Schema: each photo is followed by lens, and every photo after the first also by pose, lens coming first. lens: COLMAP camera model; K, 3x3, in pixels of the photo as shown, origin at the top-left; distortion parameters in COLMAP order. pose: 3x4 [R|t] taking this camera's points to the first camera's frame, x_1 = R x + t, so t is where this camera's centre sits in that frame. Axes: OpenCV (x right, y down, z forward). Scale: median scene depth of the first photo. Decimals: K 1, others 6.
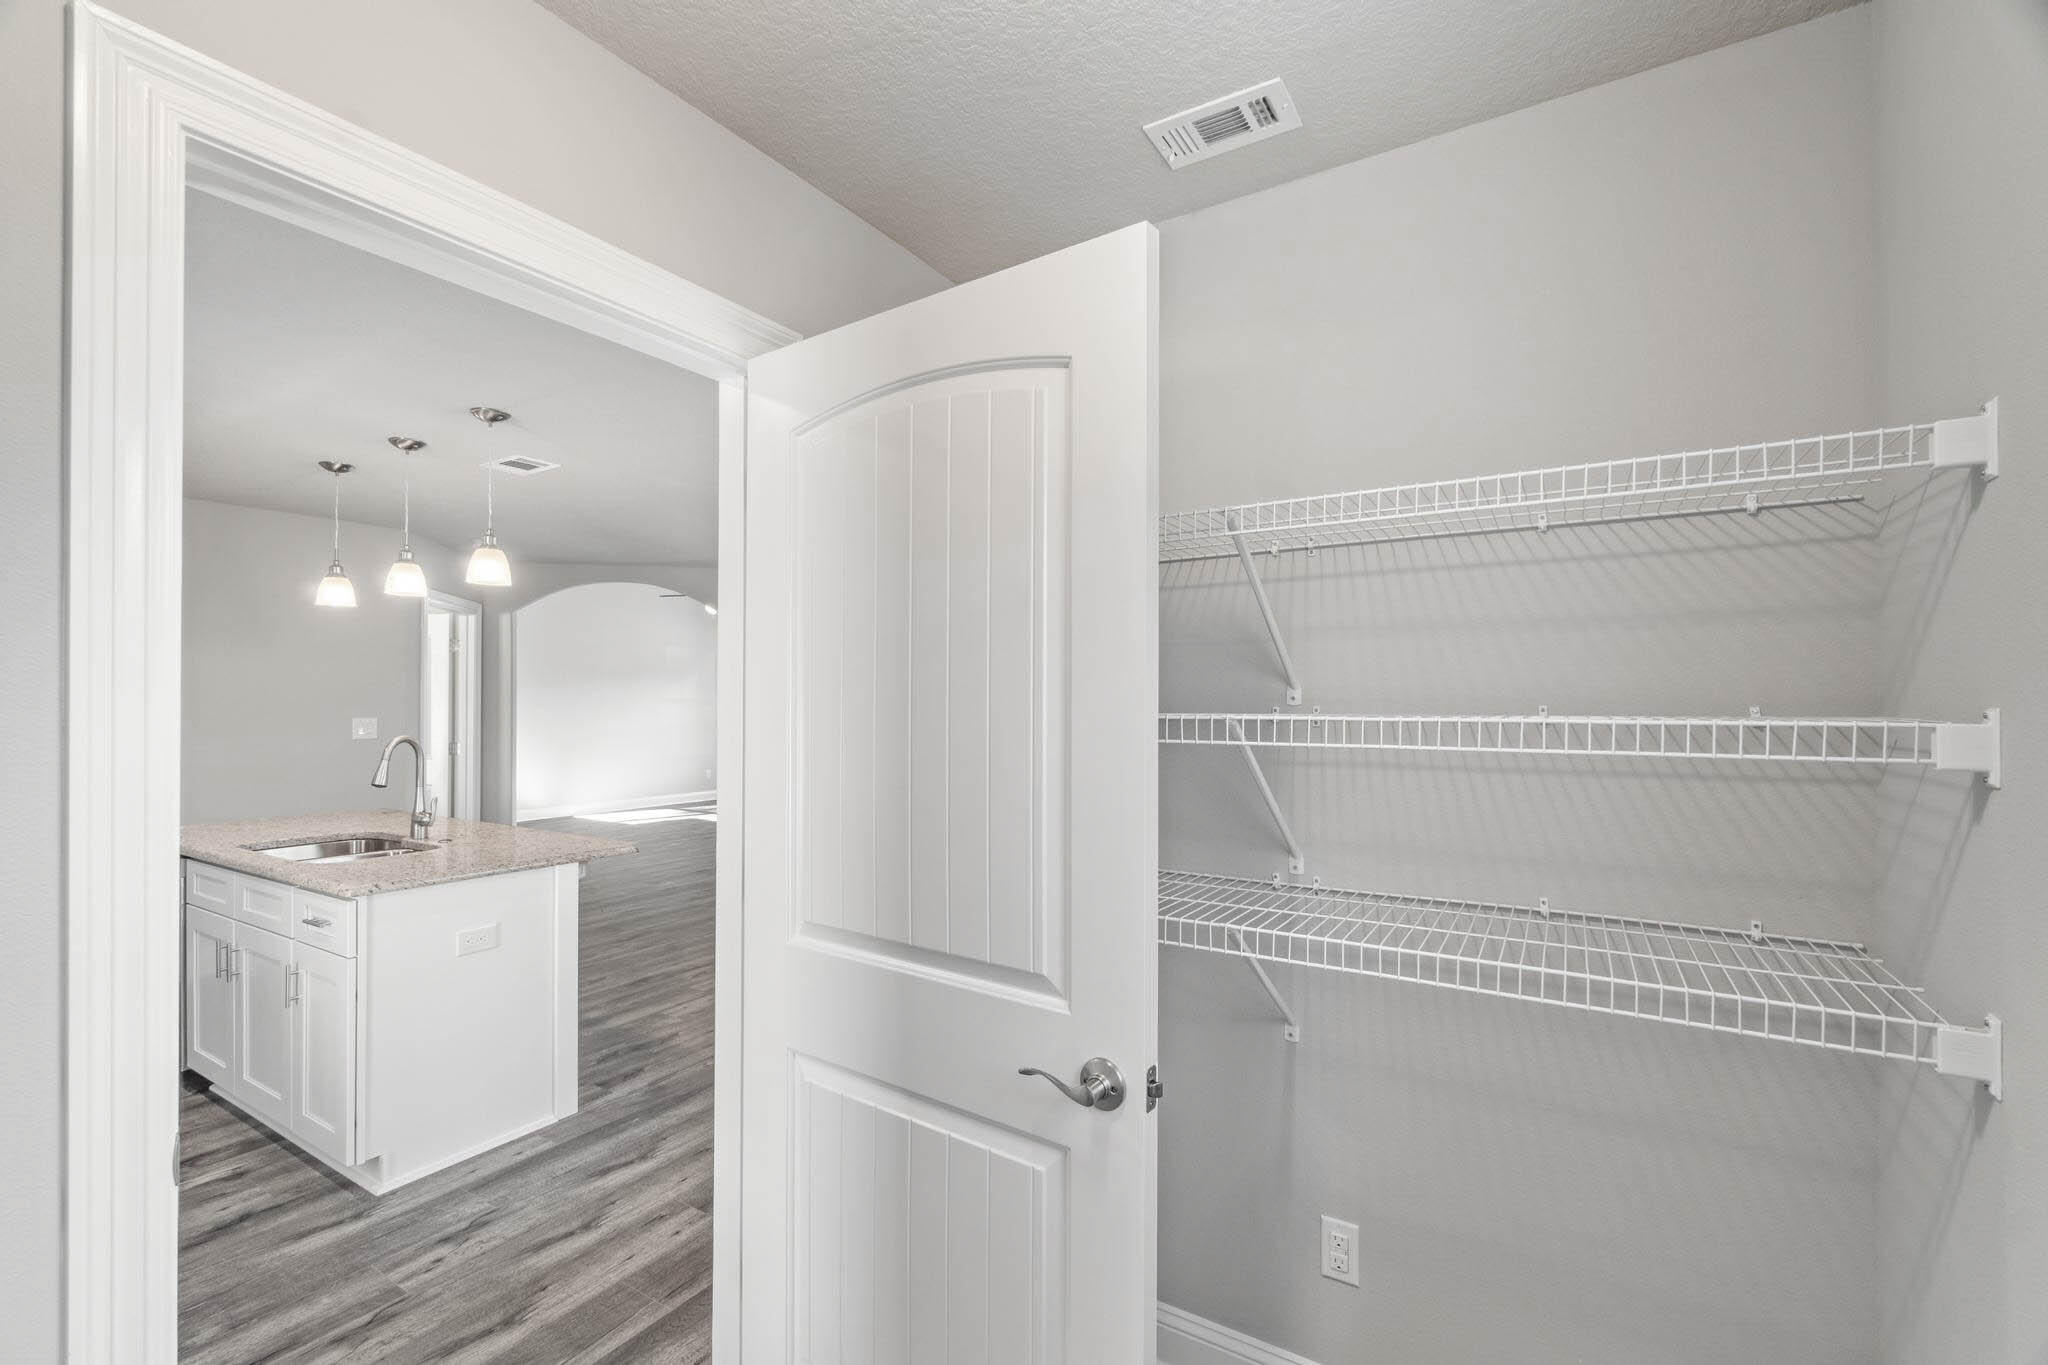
lens RADIAL K [[898.3, 0, 1025.1], [0, 898.3, 684.1], [0, 0, 1]] dist [-0.002844, 0.000788]
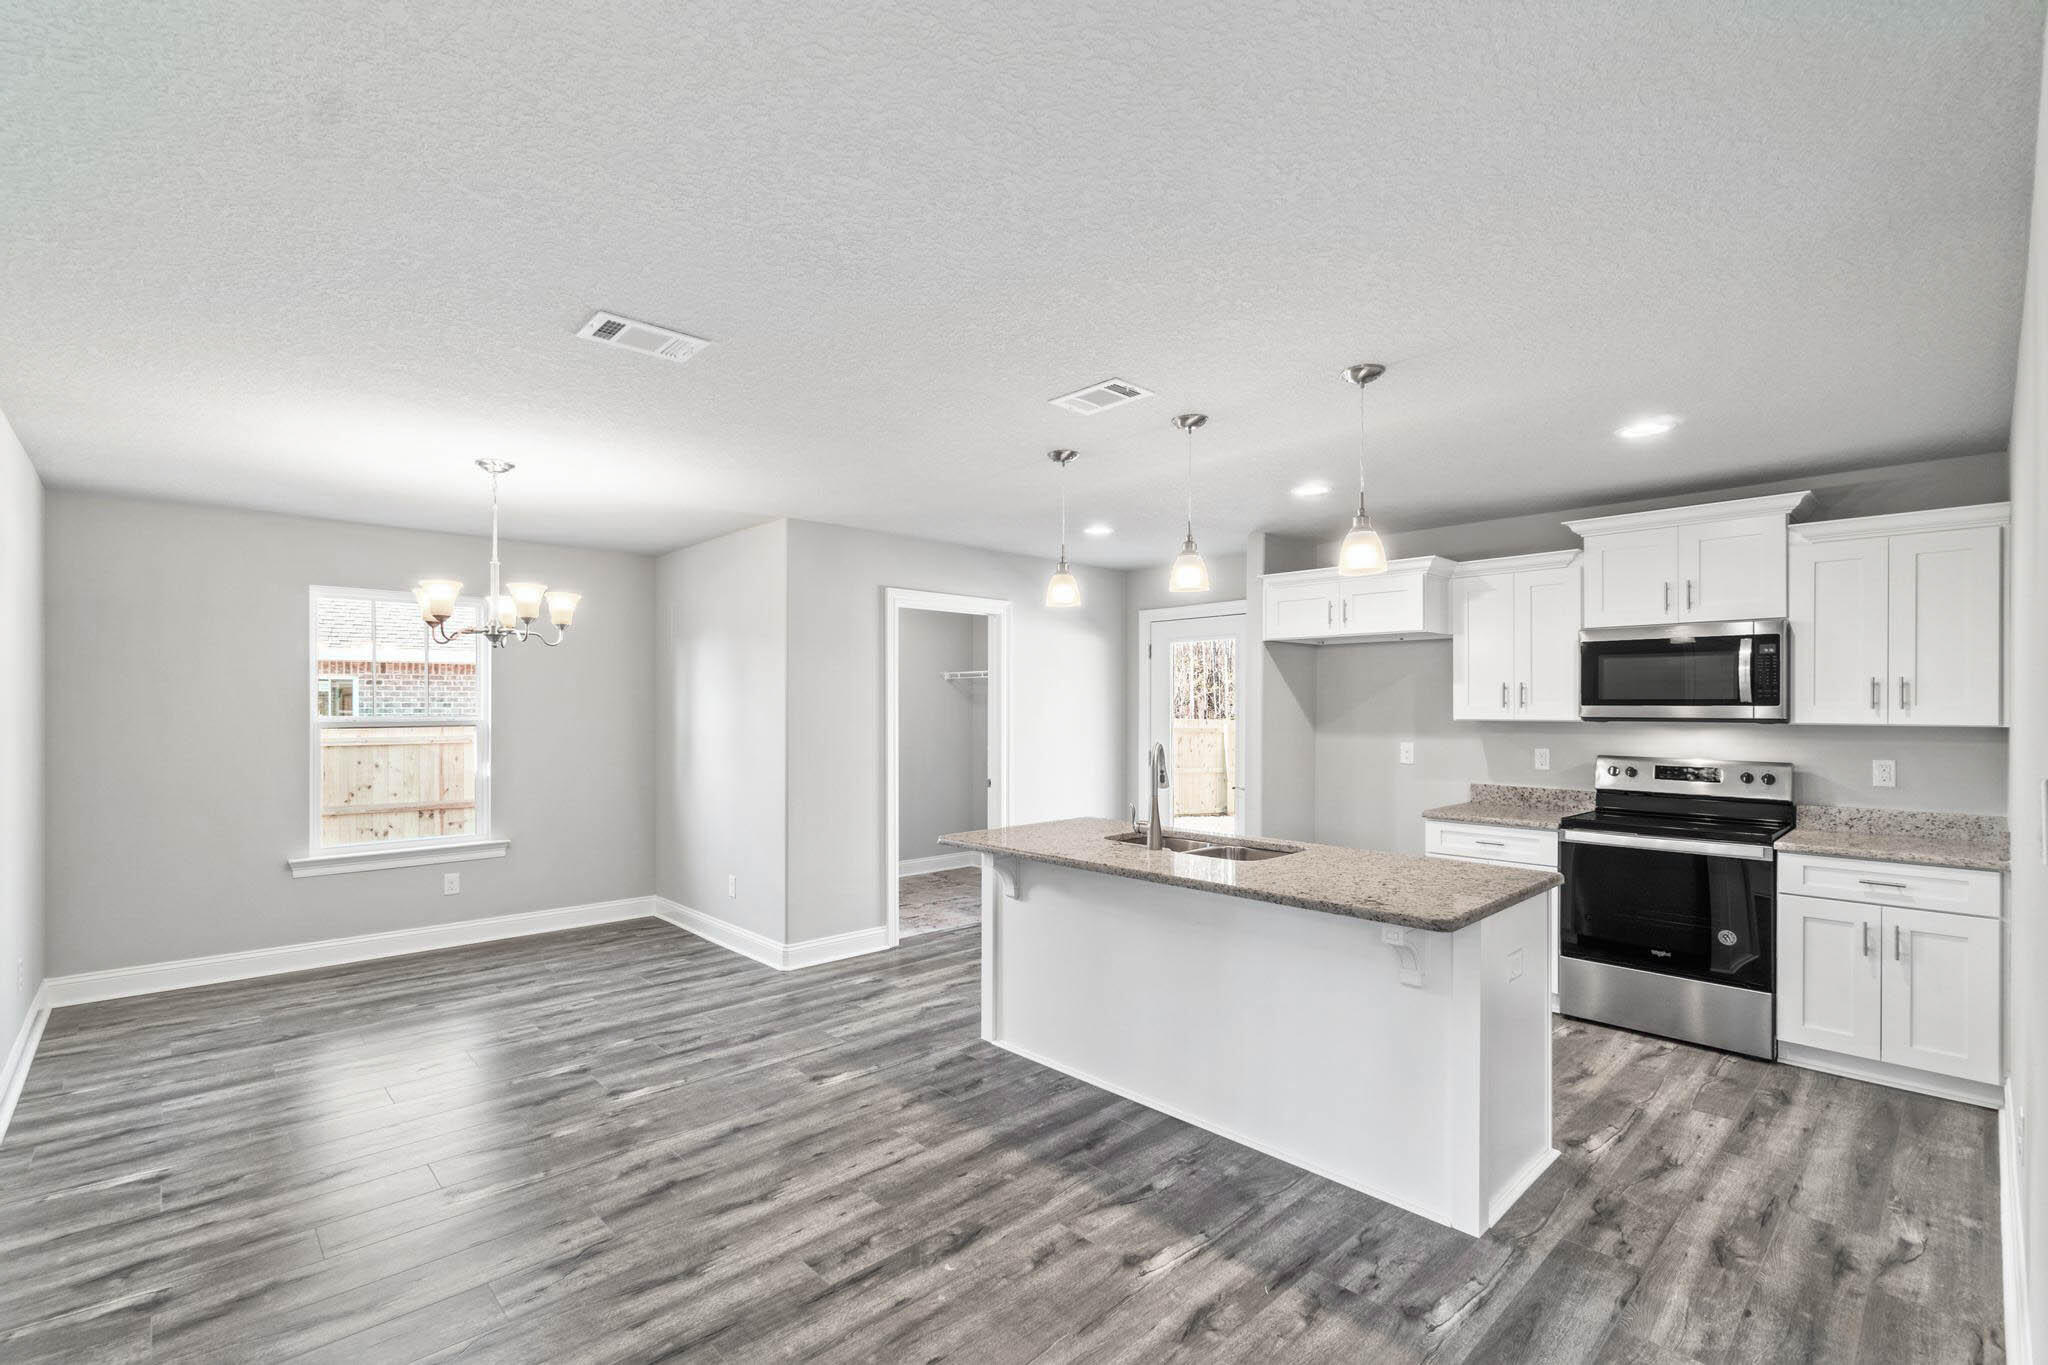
lens RADIAL K [[898.3, 0, 1007.7], [0, 898.3, 709.8], [0, 0, 1]] dist [-0.002844, 0.000788]
pose [[-0.964156, 0.002130, 0.265326, -0.757350], [-0.001399, 0.999913, -0.013111, 0.032306], [-0.265331, -0.013012, -0.964070, 1.920470]]
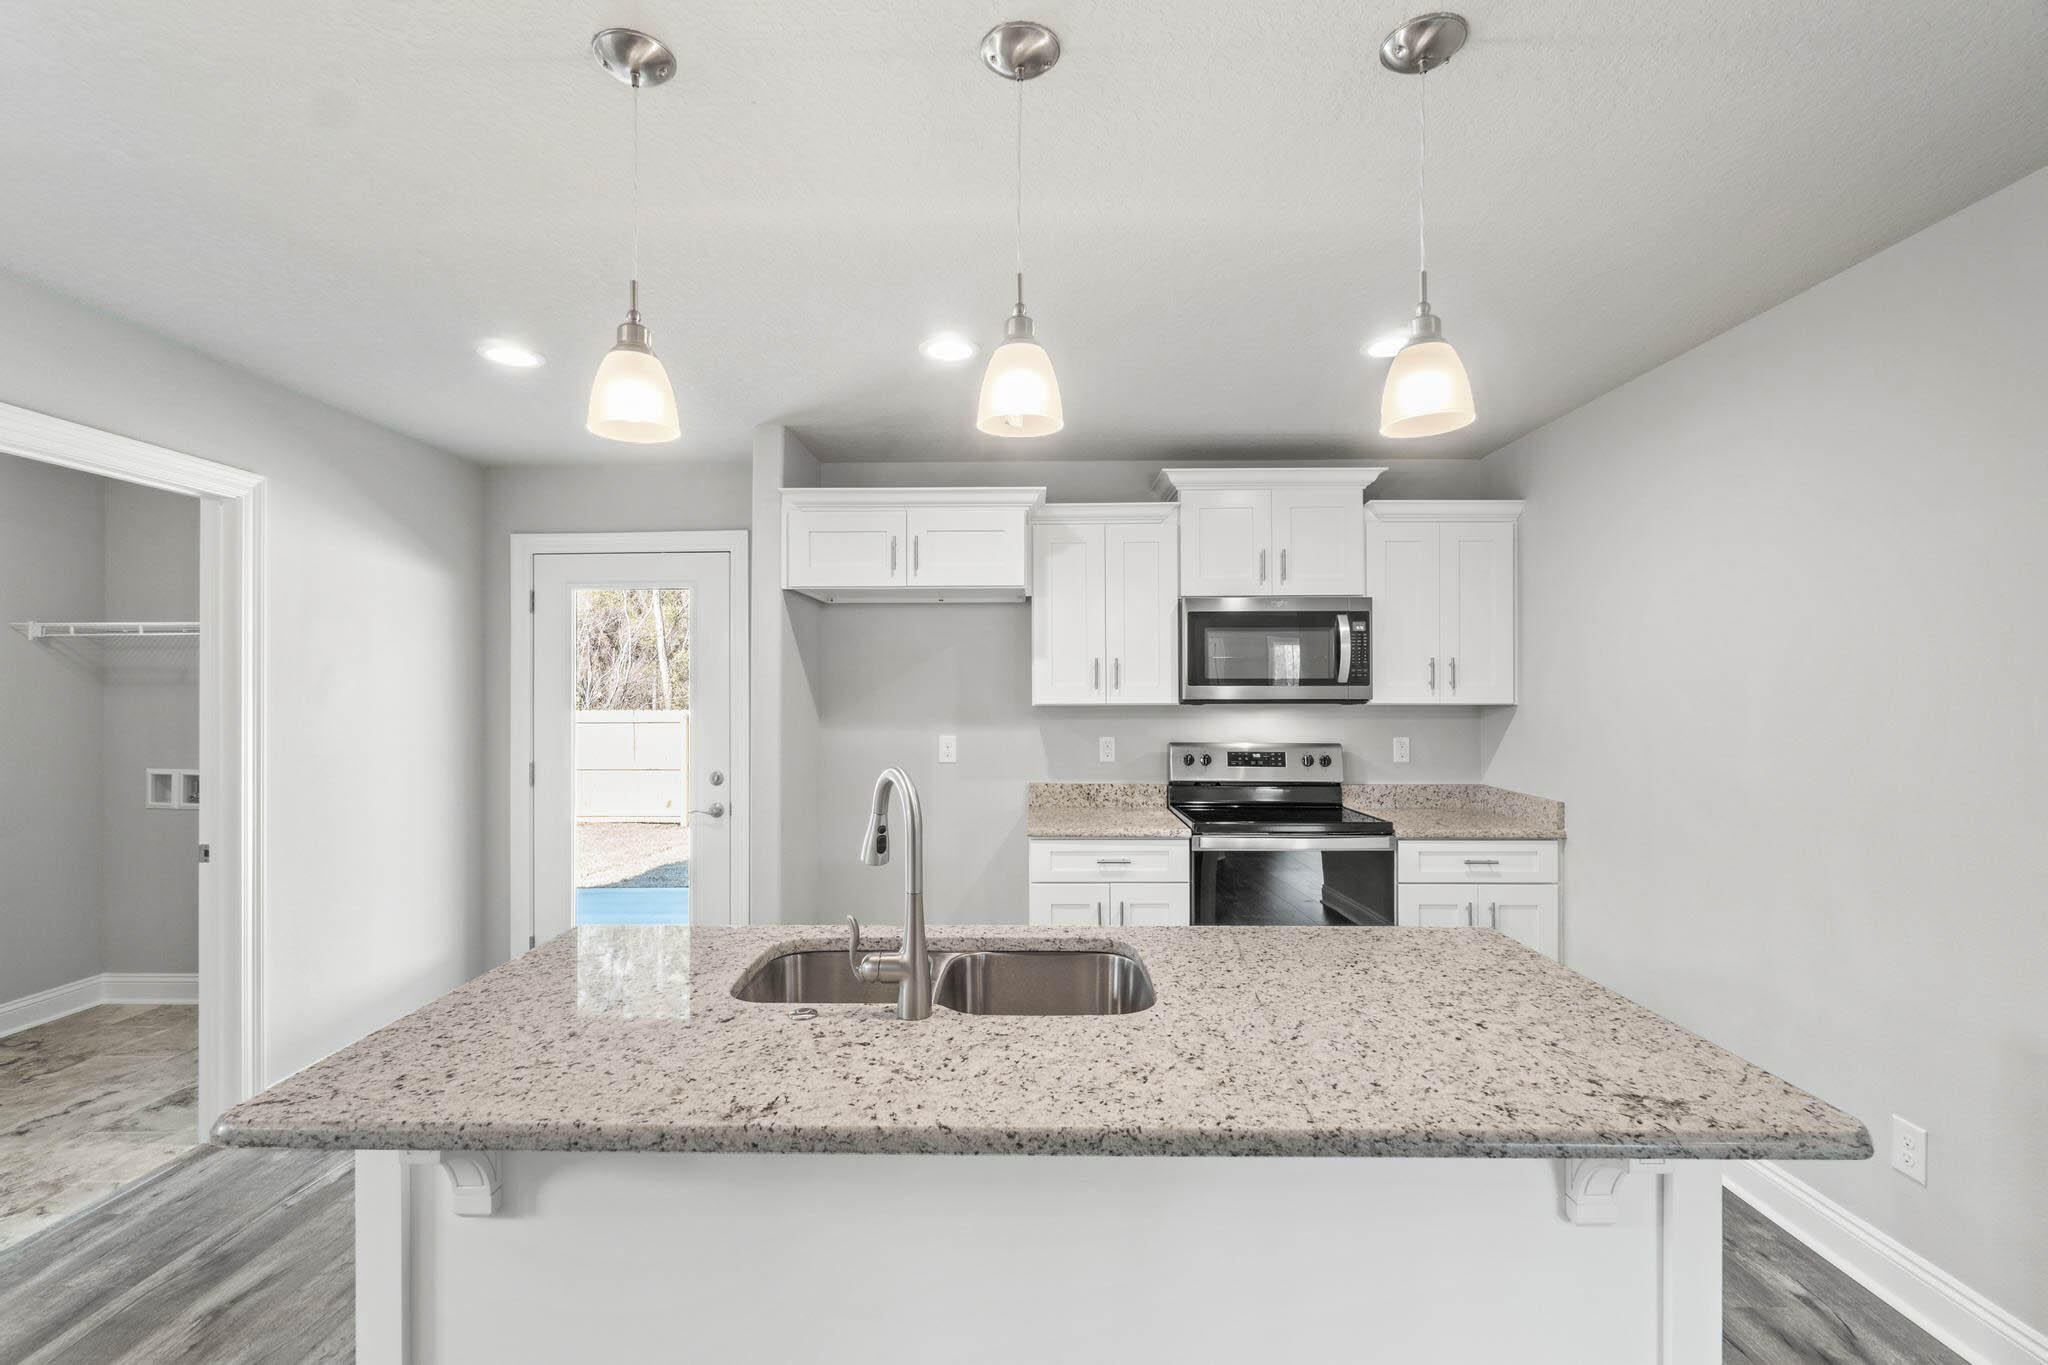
lens RADIAL K [[898.3, 0, 999.8], [0, 898.3, 688.3], [0, 0, 1]] dist [-0.002844, 0.000788]
pose [[-0.864753, 0.006156, -0.502159, -0.482603], [0.015914, 0.999759, -0.015147, 0.024586], [0.501944, -0.021090, -0.864643, 1.338871]]
